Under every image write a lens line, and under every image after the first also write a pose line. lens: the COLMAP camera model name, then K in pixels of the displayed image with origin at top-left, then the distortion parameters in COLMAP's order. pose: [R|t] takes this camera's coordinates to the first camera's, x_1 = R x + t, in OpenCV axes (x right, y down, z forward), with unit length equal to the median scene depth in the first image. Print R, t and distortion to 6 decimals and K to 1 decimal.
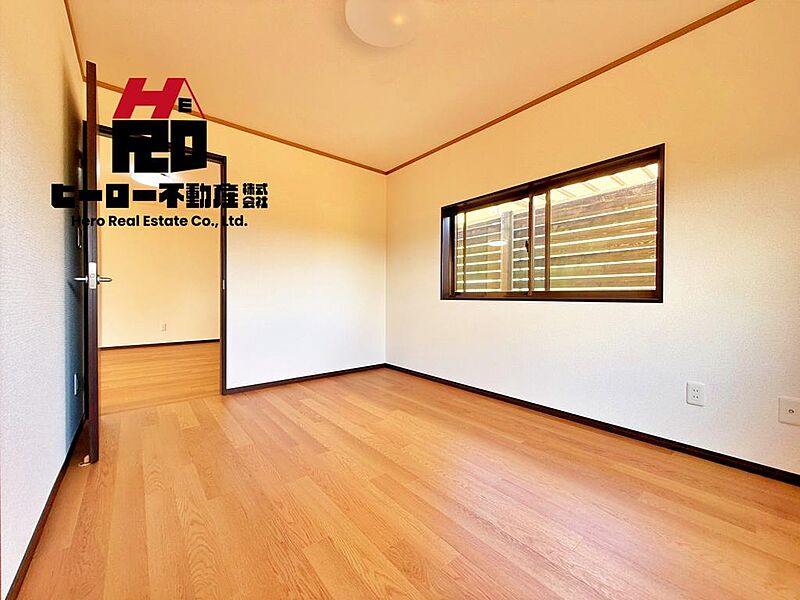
lens RADIAL K [[320.0, 0, 397.0], [0, 320.0, 298.1], [0, 0, 1]] dist [-0.001359, 0.000723]
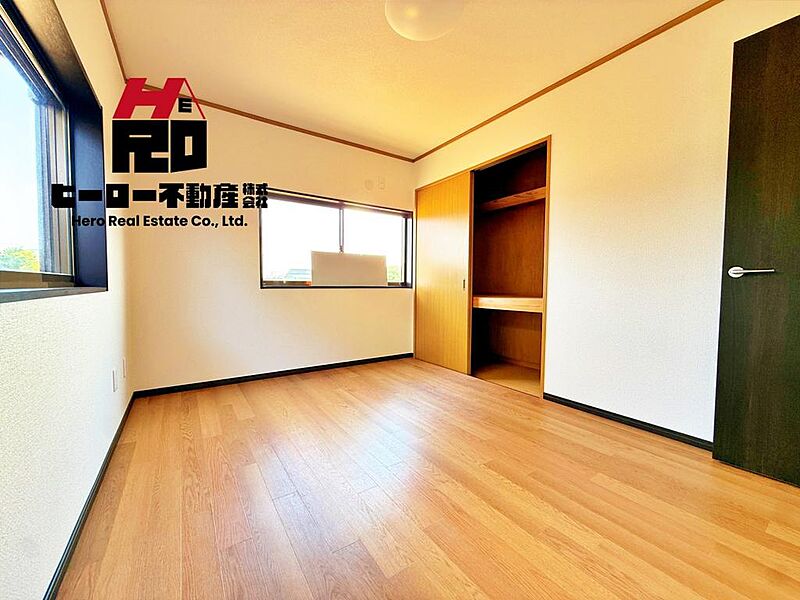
lens RADIAL K [[320.0, 0, 397.3], [0, 320.0, 302.1], [0, 0, 1]] dist [-0.001359, 0.000723]
pose [[-0.995575, -0.014001, 0.092926, -0.047189], [-0.008591, 0.998259, 0.058361, -0.013734], [-0.093582, 0.057305, -0.993961, 1.667763]]
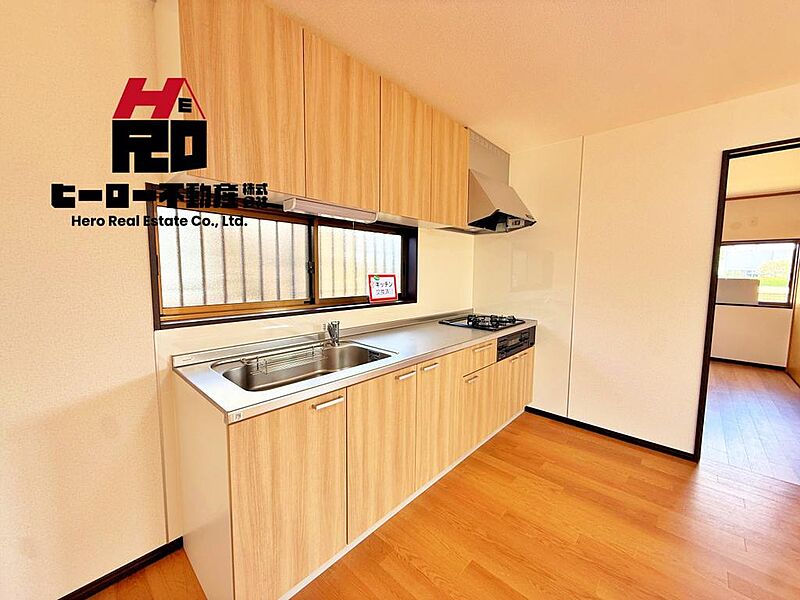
lens RADIAL K [[320.0, 0, 397.4], [0, 320.0, 299.0], [0, 0, 1]] dist [-0.001359, 0.000723]
pose [[-0.124628, -0.089276, 0.988179, -1.698579], [0.000903, 0.995933, 0.090090, -0.241482], [-0.992203, 0.012120, -0.124040, 2.570891]]
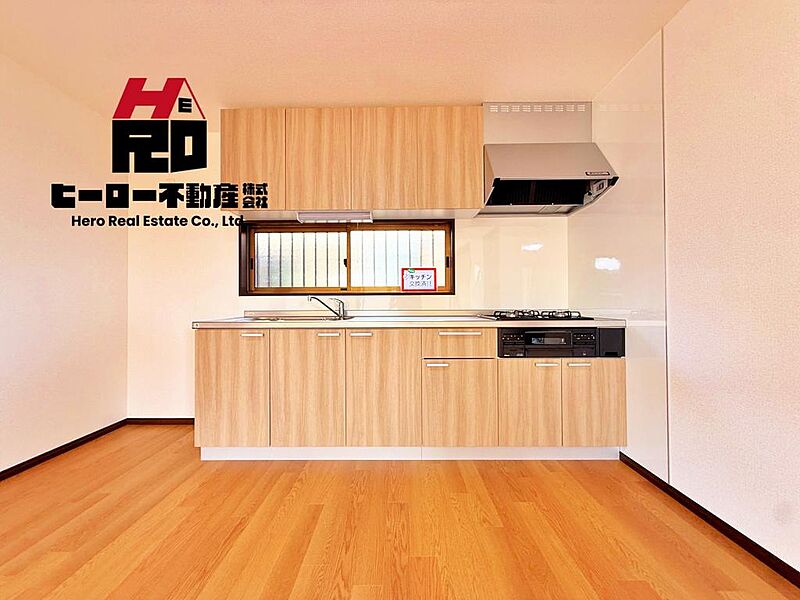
lens RADIAL K [[320.0, 0, 396.1], [0, 320.0, 298.4], [0, 0, 1]] dist [-0.001359, 0.000723]
pose [[0.646504, 0.006646, 0.762882, -1.541364], [0.012401, 0.999738, -0.019219, -0.072578], [-0.762810, 0.021886, 0.646252, 1.687149]]
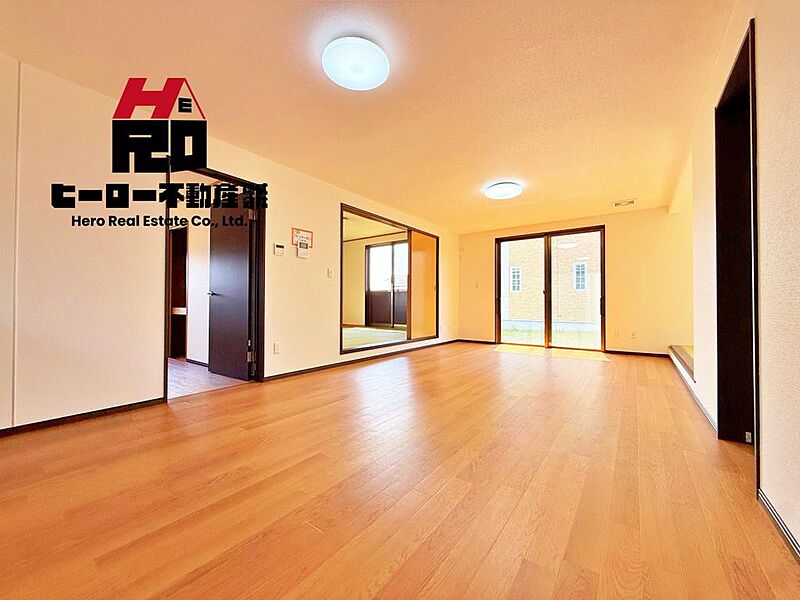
lens RADIAL K [[320.0, 0, 395.7], [0, 320.0, 299.3], [0, 0, 1]] dist [-0.001359, 0.000723]
pose [[-0.972940, -0.007832, -0.230927, -1.413571], [-0.006980, 0.999965, -0.004507, -0.012903], [0.230954, -0.002773, -0.972961, 2.935188]]
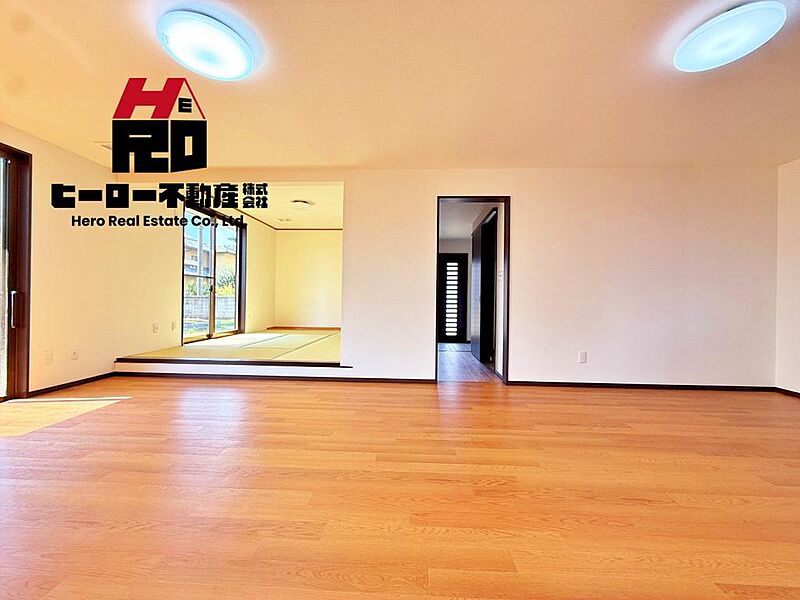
lens RADIAL K [[320.0, 0, 398.9], [0, 320.0, 302.2], [0, 0, 1]] dist [-0.001359, 0.000723]
pose [[0.735277, 0.011940, -0.677661, -1.572534], [-0.017426, 0.999847, -0.001290, -0.036997], [0.677542, 0.012758, 0.735373, 0.798763]]
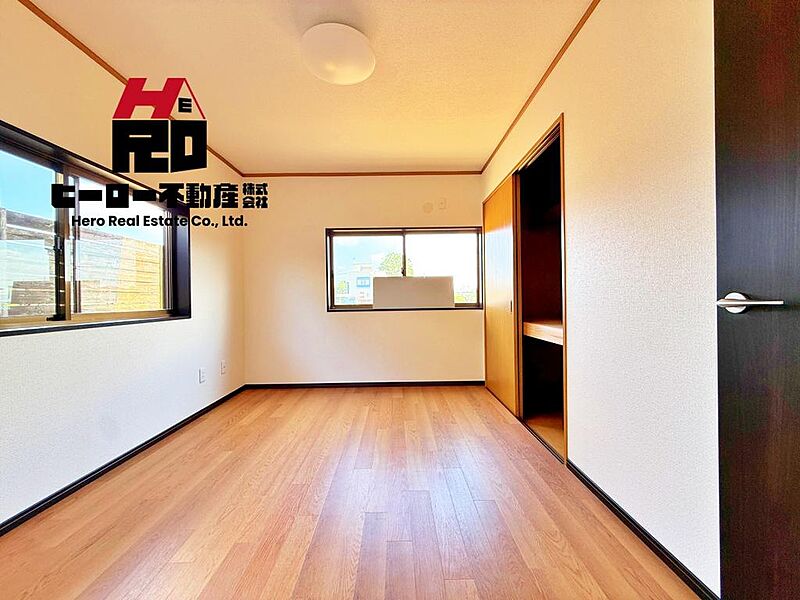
lens RADIAL K [[320.0, 0, 396.6], [0, 320.0, 298.3], [0, 0, 1]] dist [-0.001359, 0.000723]
pose [[-0.773074, 0.008906, 0.634253, -0.703542], [0.015393, 0.999870, 0.004723, -0.061738], [-0.634128, 0.013414, -0.773111, 1.400180]]
